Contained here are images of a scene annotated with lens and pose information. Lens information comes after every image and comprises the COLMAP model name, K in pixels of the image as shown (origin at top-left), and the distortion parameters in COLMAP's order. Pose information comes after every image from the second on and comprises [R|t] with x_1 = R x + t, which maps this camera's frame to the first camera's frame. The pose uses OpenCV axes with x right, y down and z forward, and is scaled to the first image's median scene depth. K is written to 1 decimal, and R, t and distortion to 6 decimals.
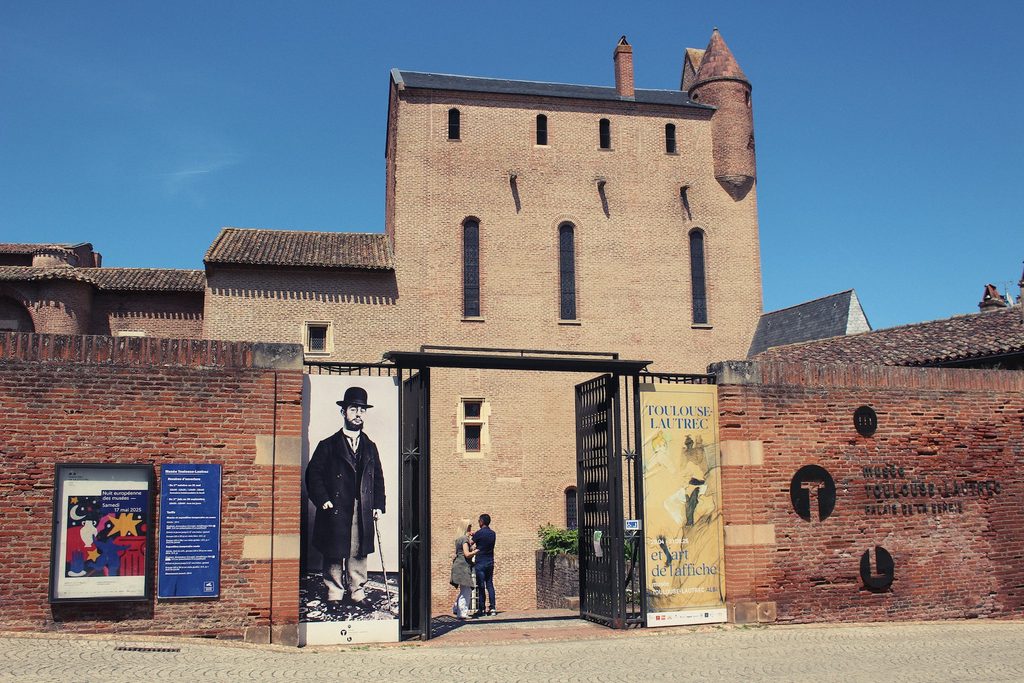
lens RADIAL K [[952.4, 0, 512.0], [0, 952.4, 341.5], [0, 0, 1]] dist [-0.113064, 0.001005]
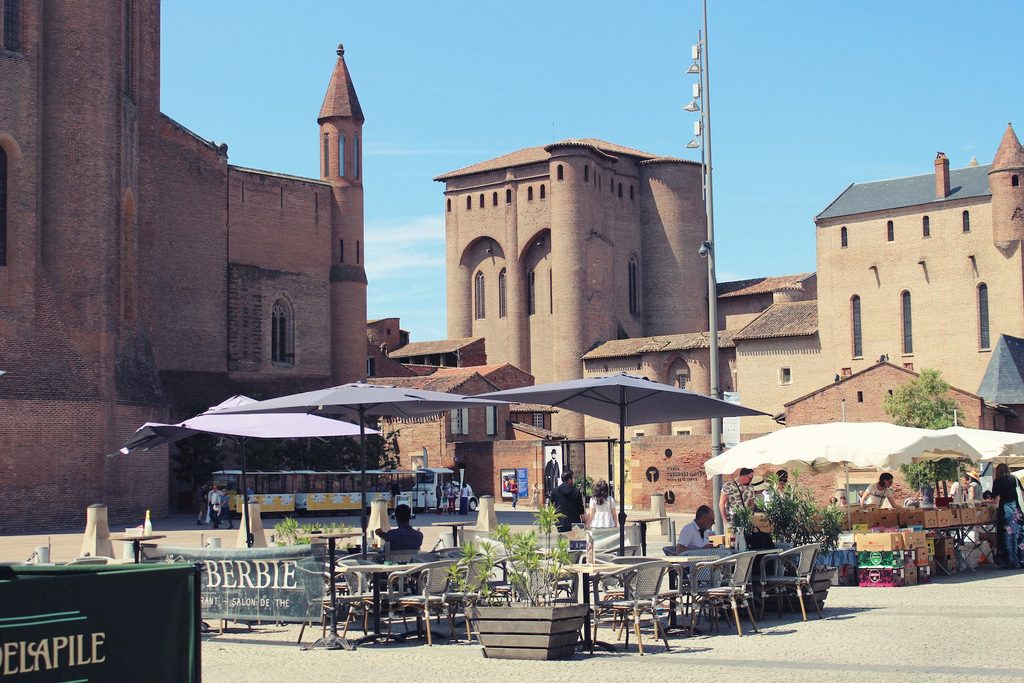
lens RADIAL K [[1459.6, 0, 512.0], [0, 1459.6, 341.5], [0, 0, 1]] dist [0.000324, -0.004783]
pose [[0.543873, -0.067443, -0.836453, 1.787777], [0.156493, 0.987431, 0.022137, -0.205382], [0.824446, -0.142938, 0.547592, -0.906676]]
